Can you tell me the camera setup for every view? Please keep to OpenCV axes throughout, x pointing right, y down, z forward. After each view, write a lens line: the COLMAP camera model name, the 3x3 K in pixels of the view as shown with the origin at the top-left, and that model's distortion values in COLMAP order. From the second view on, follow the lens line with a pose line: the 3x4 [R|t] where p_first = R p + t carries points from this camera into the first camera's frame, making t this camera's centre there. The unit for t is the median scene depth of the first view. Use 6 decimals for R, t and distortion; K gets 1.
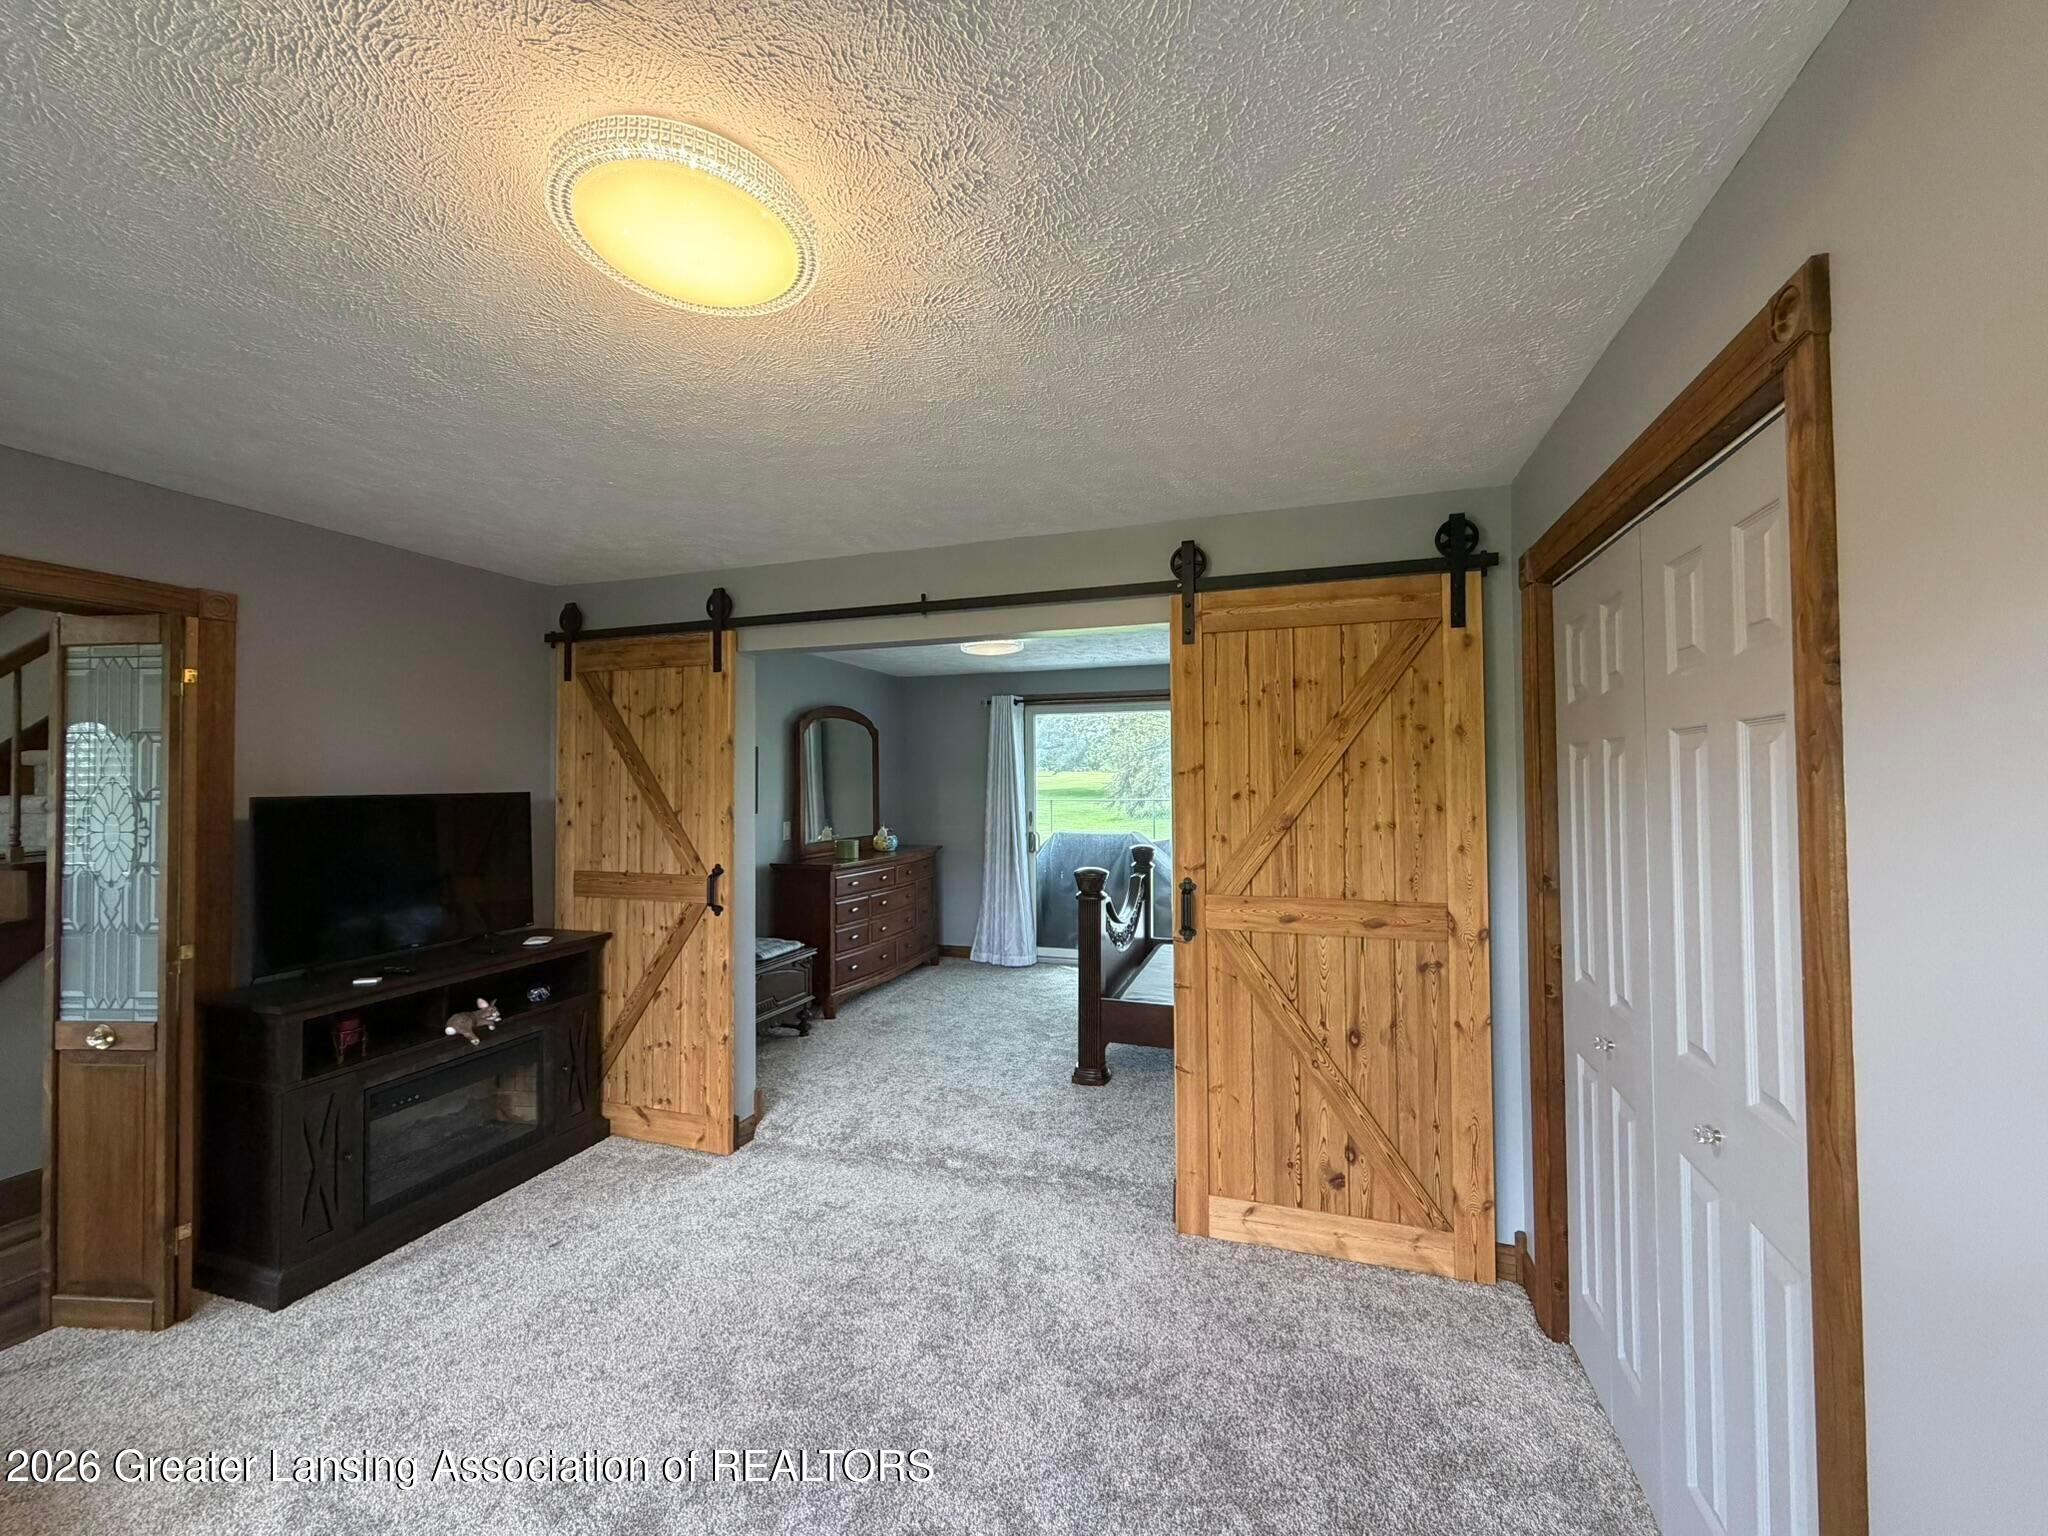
lens RADIAL K [[824.8, 0, 1025.1], [0, 824.8, 766.4], [0, 0, 1]] dist [-0.000070, 0.000330]
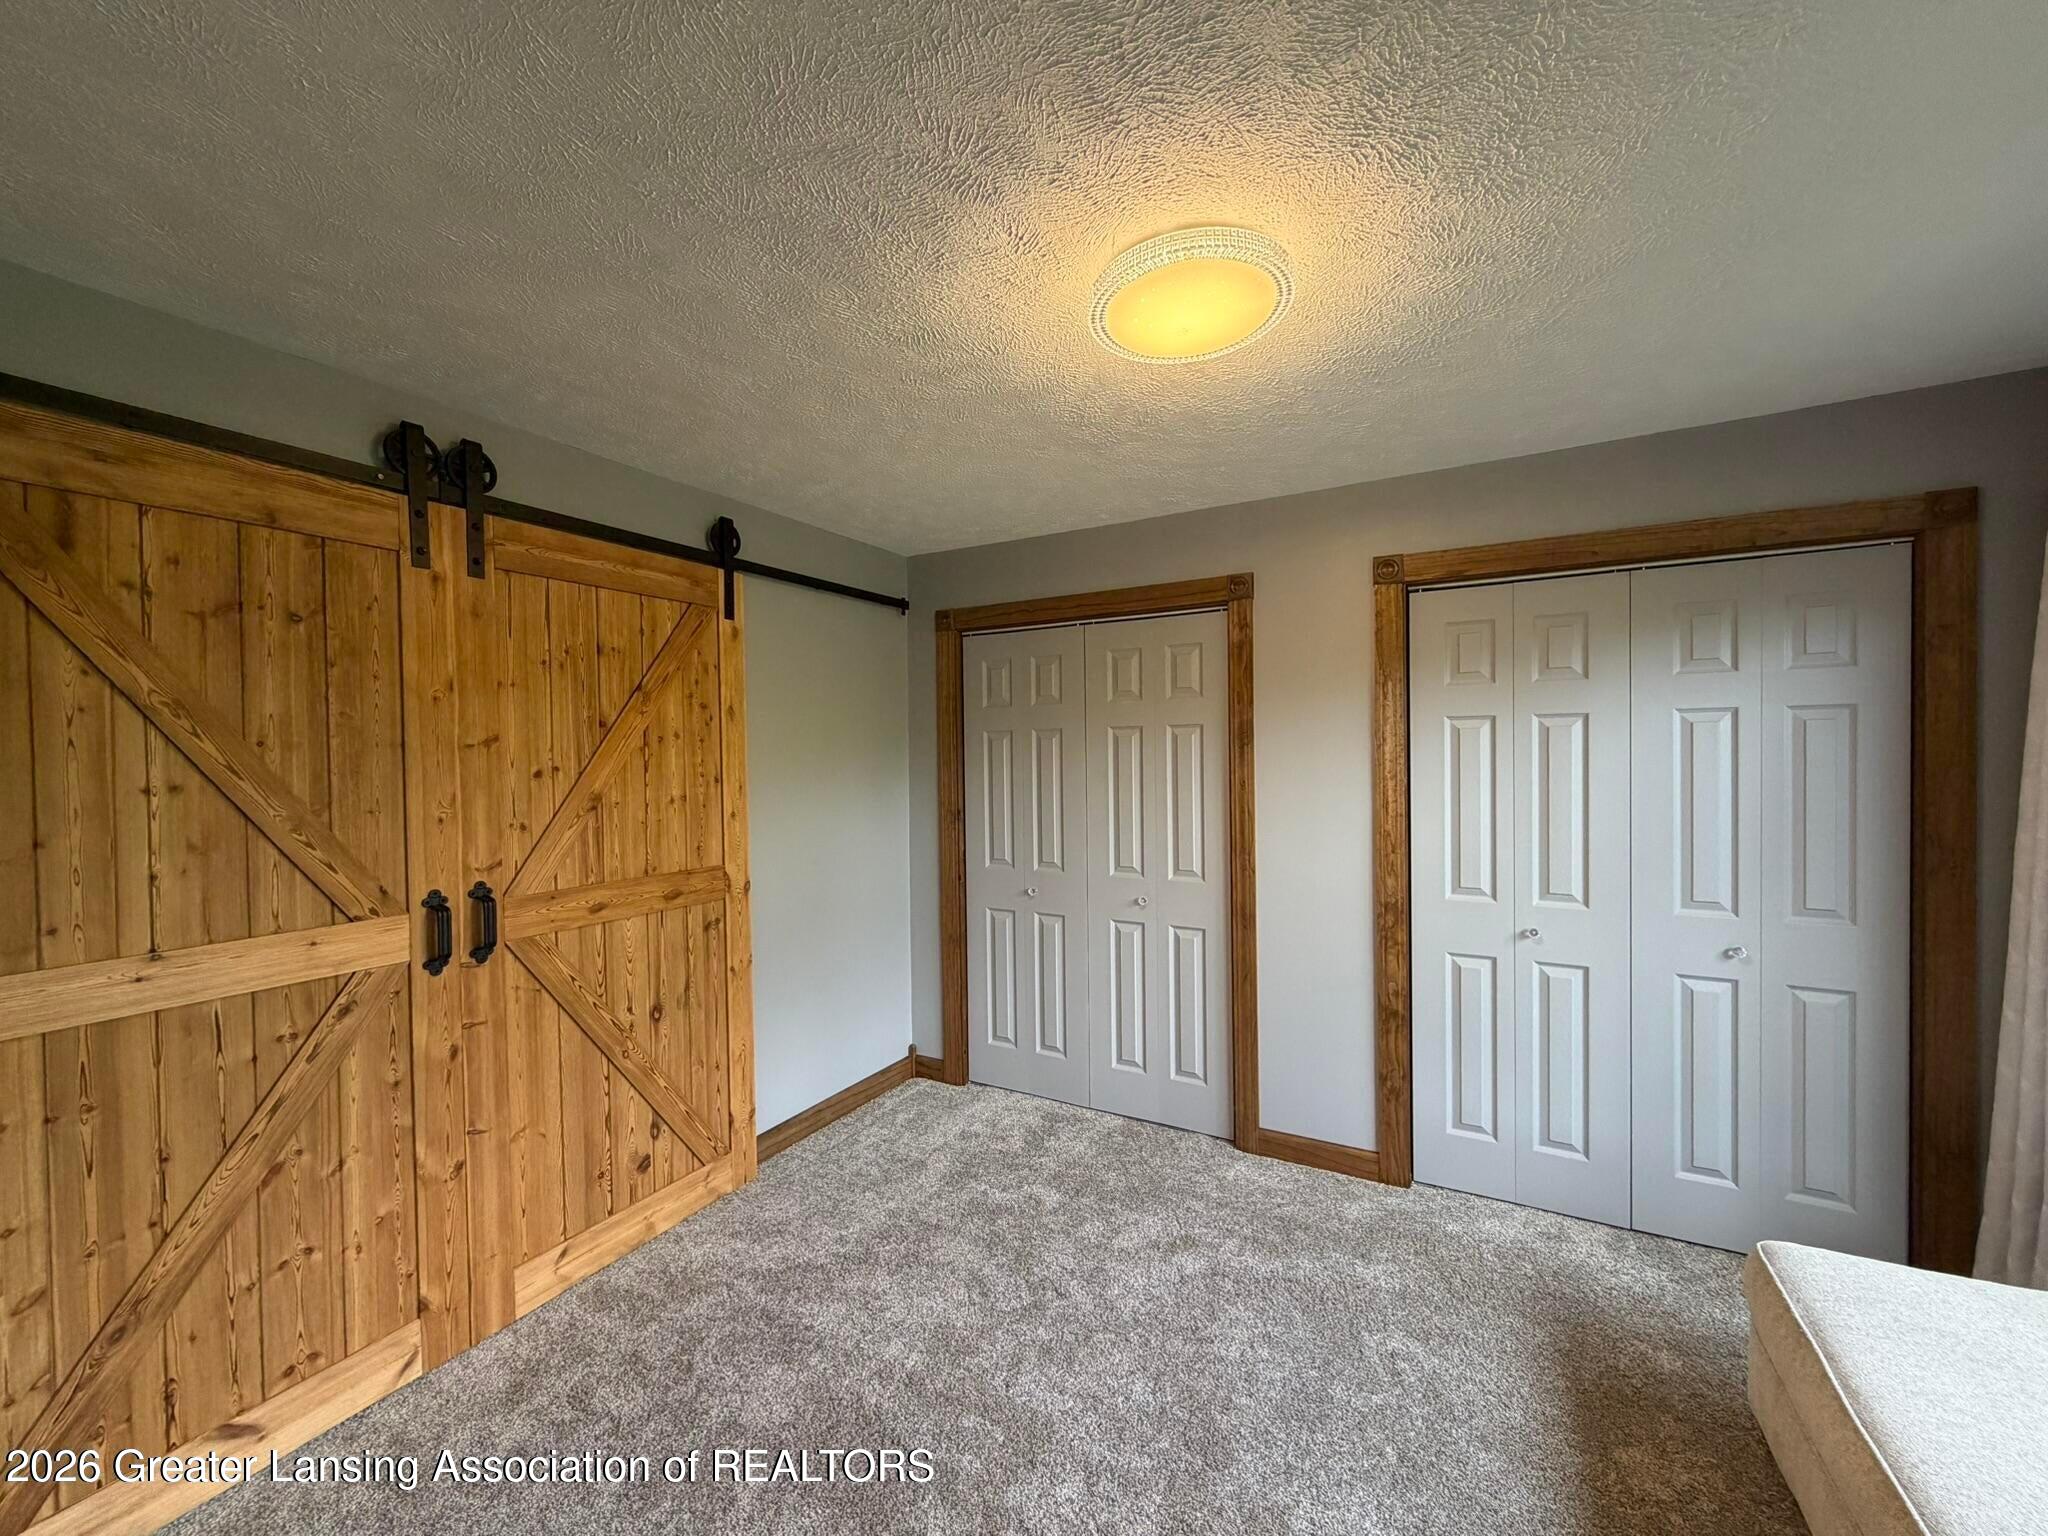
lens RADIAL K [[824.8, 0, 1022.8], [0, 824.8, 762.3], [0, 0, 1]] dist [-0.000070, 0.000330]
pose [[0.178857, -0.007520, 0.983846, -0.494909], [-0.006979, 0.999936, 0.008911, 0.013657], [-0.983850, -0.008460, 0.178793, 0.383254]]
